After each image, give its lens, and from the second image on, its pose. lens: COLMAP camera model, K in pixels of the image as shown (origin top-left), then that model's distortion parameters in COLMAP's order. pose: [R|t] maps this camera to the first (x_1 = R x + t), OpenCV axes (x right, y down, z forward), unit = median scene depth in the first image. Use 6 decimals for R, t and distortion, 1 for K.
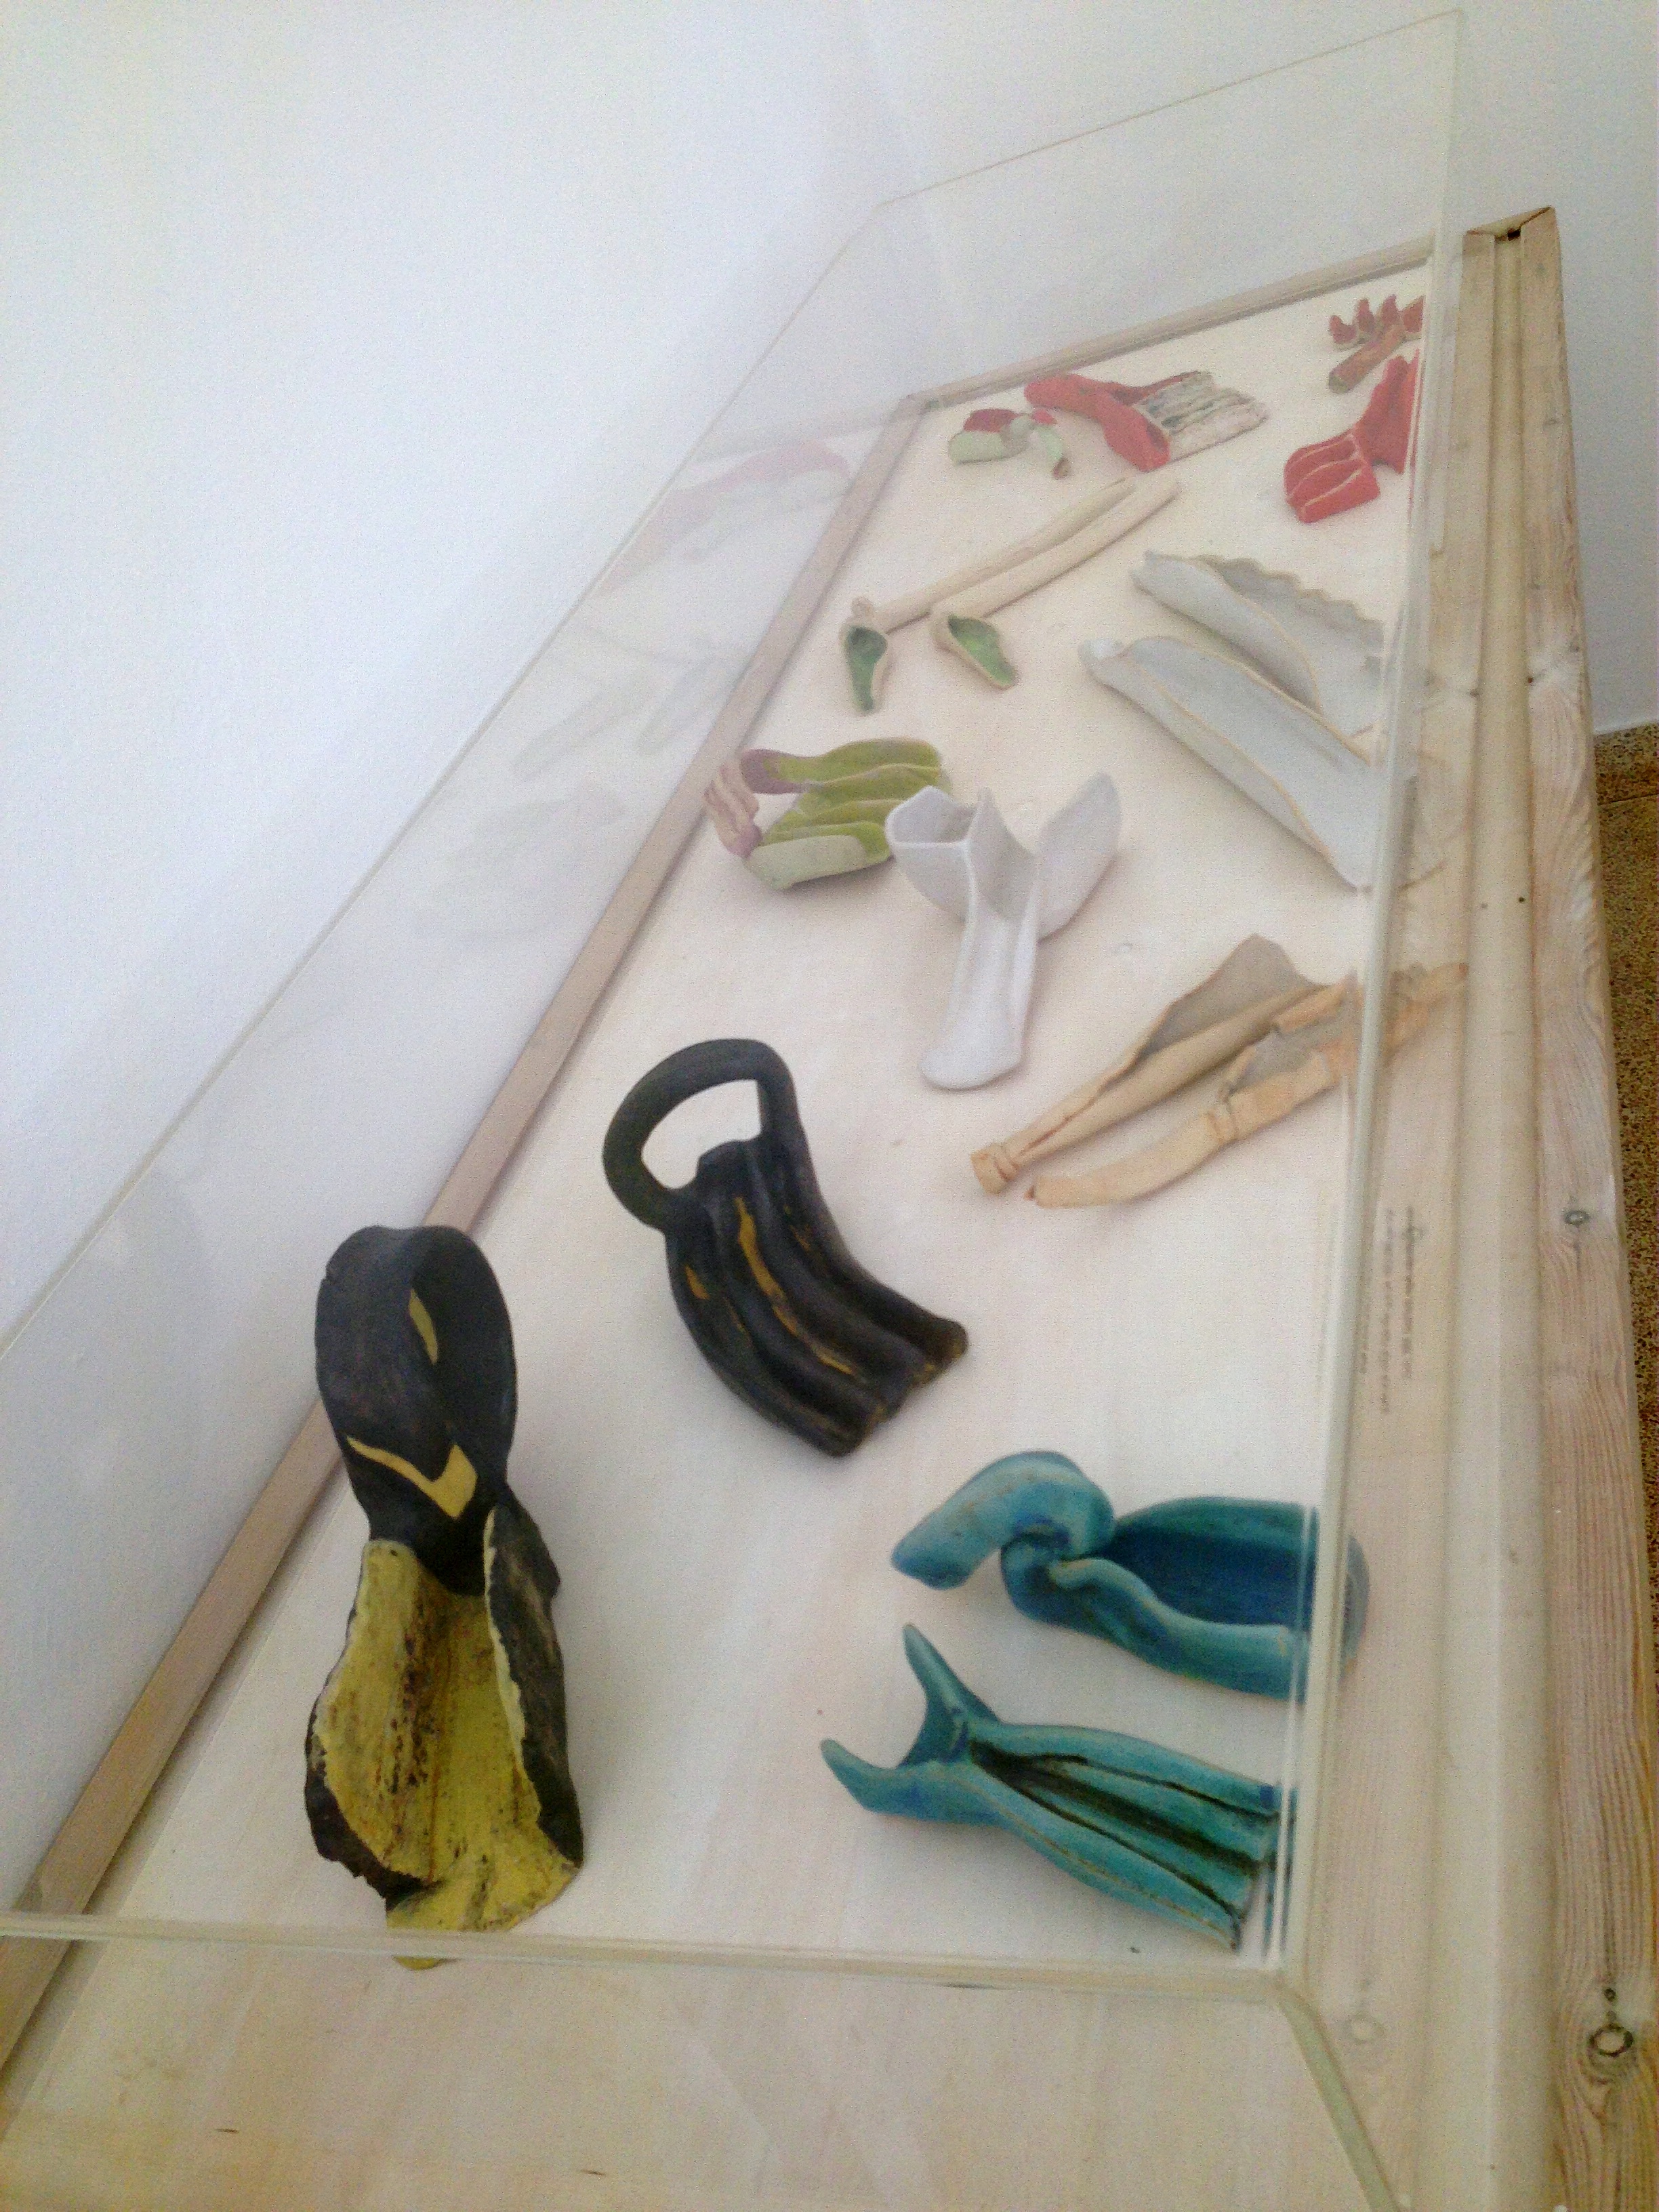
lens RADIAL K [[2041.0, 0, 823.8], [0, 2041.0, 1103.0], [0, 0, 1]] dist [0.109565, -0.204357]
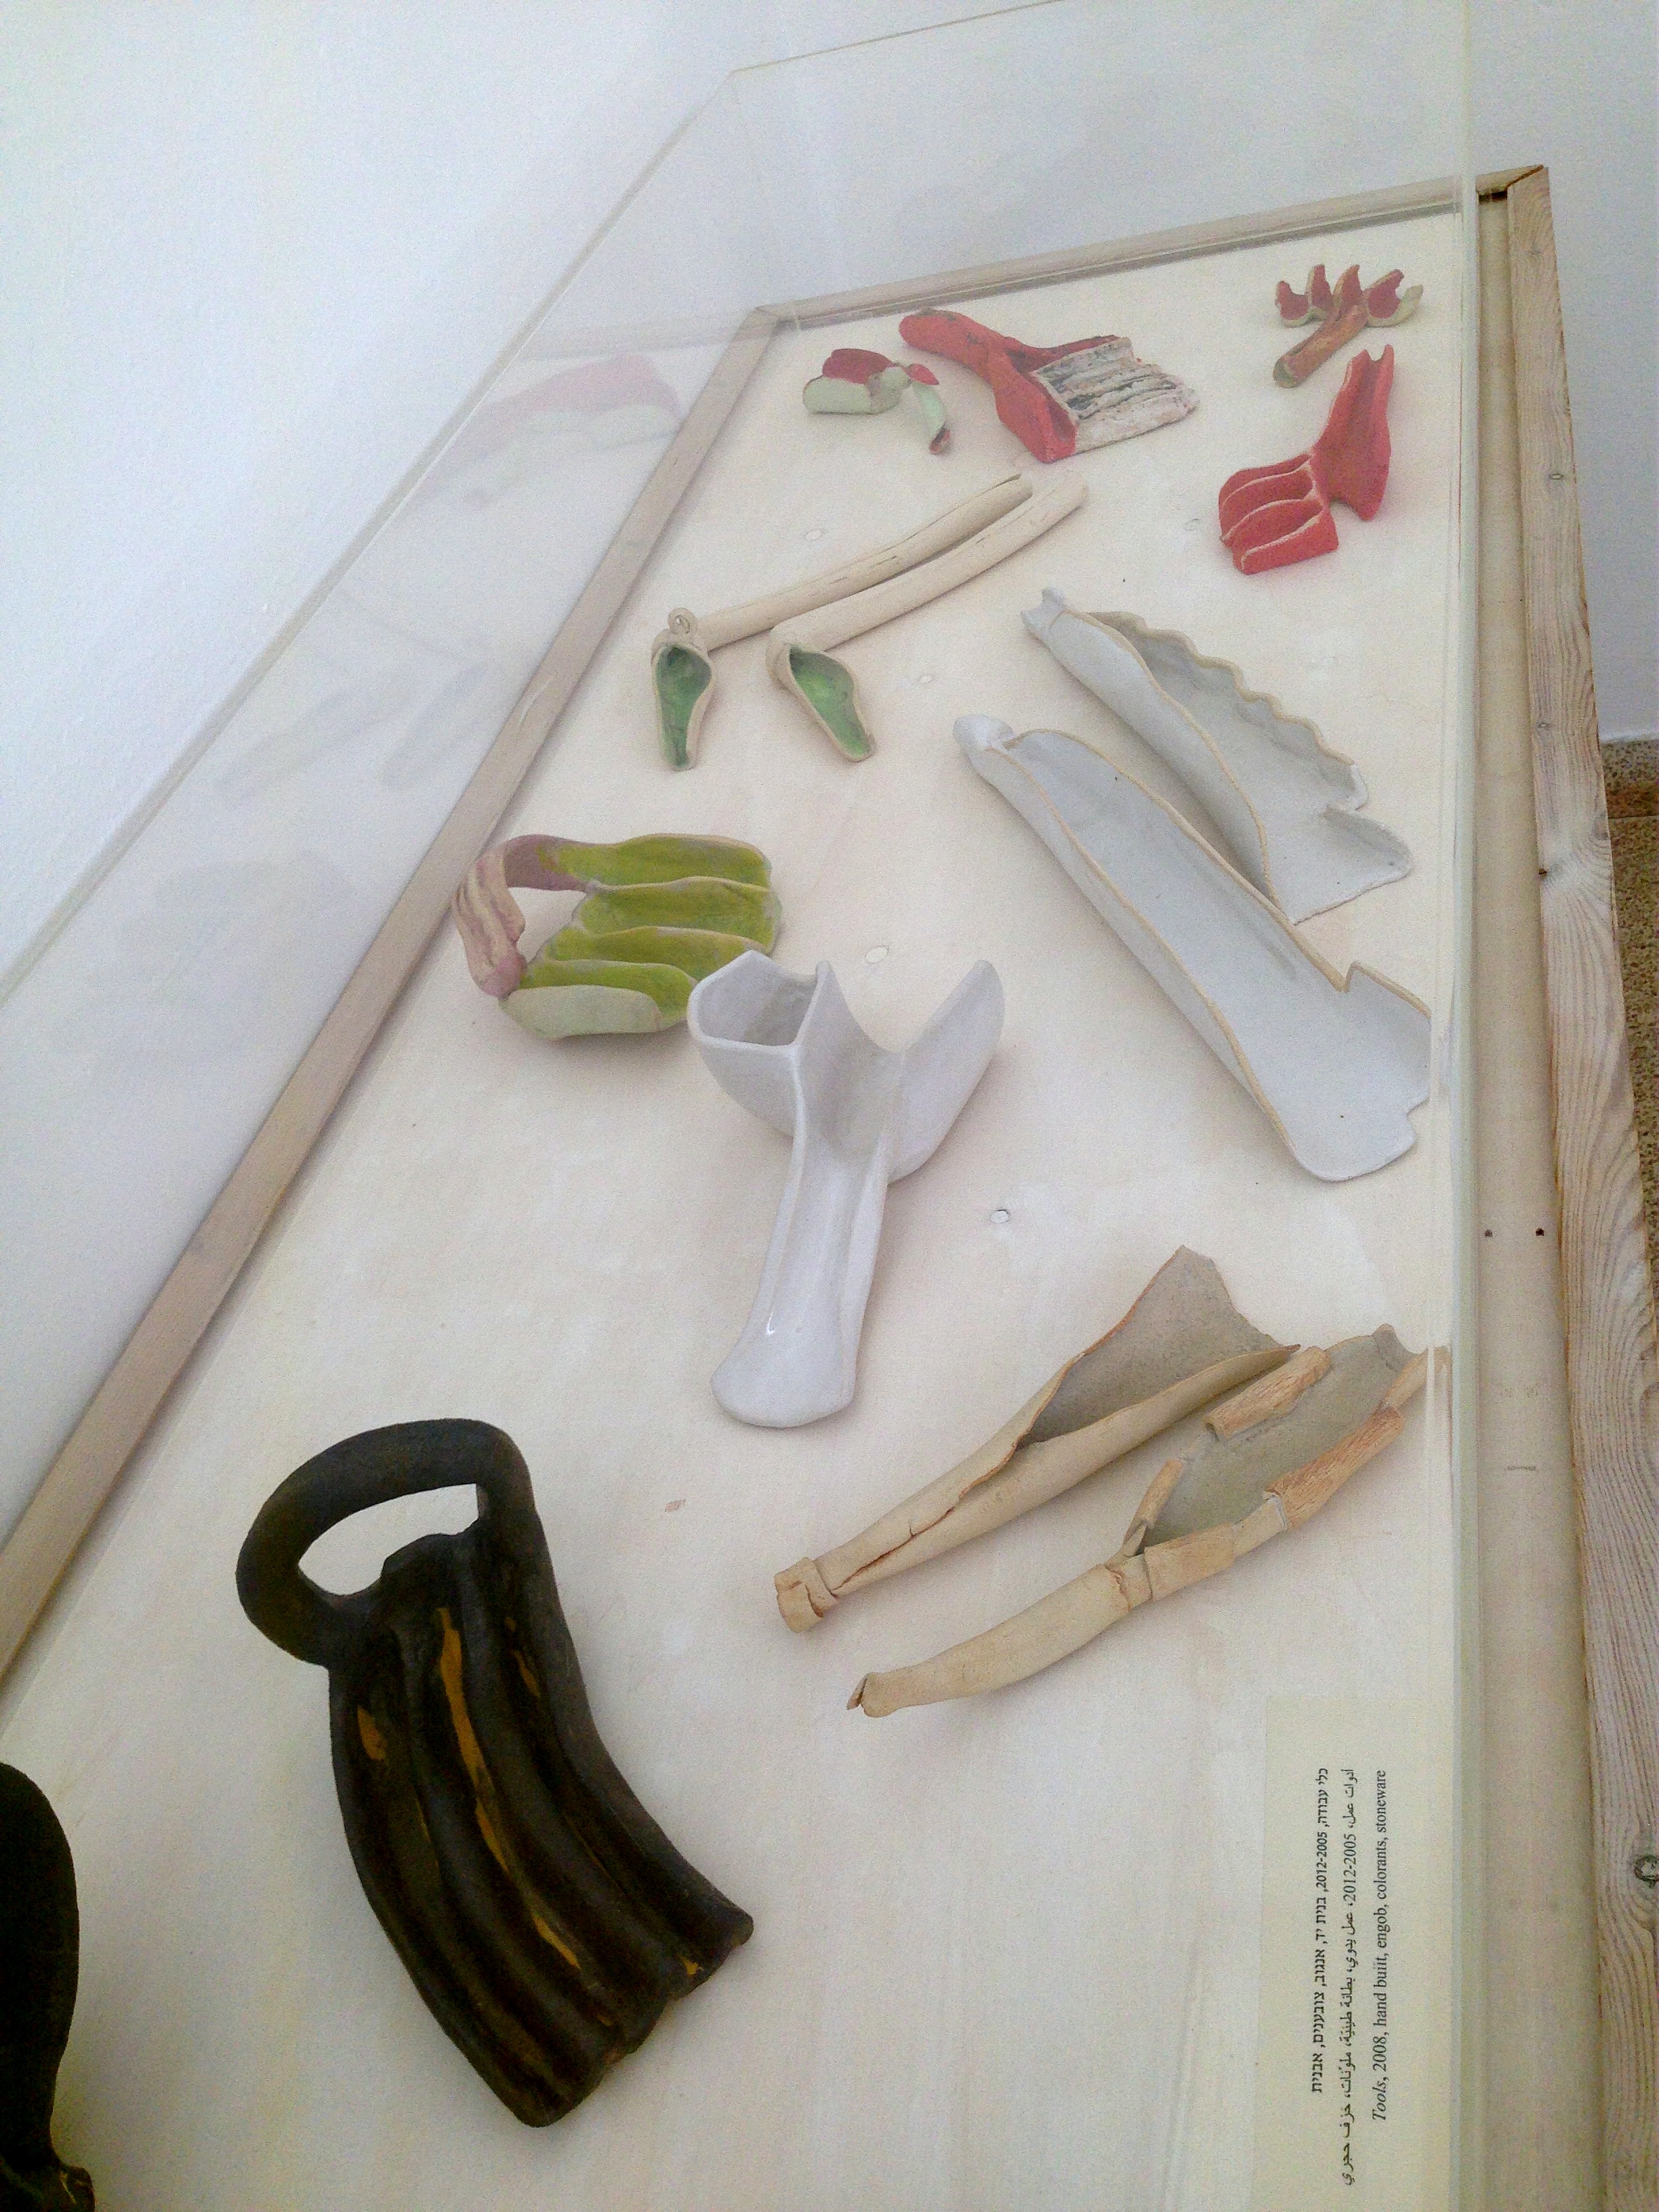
lens RADIAL K [[2142.5, 0, 834.4], [0, 2142.5, 1103.6], [0, 0, 1]] dist [0.089893, -0.172014]
pose [[0.994003, 0.053258, 0.095511, 0.008926], [-0.059249, 0.996376, 0.061027, -0.127711], [-0.091915, -0.066320, 0.993556, 0.189204]]
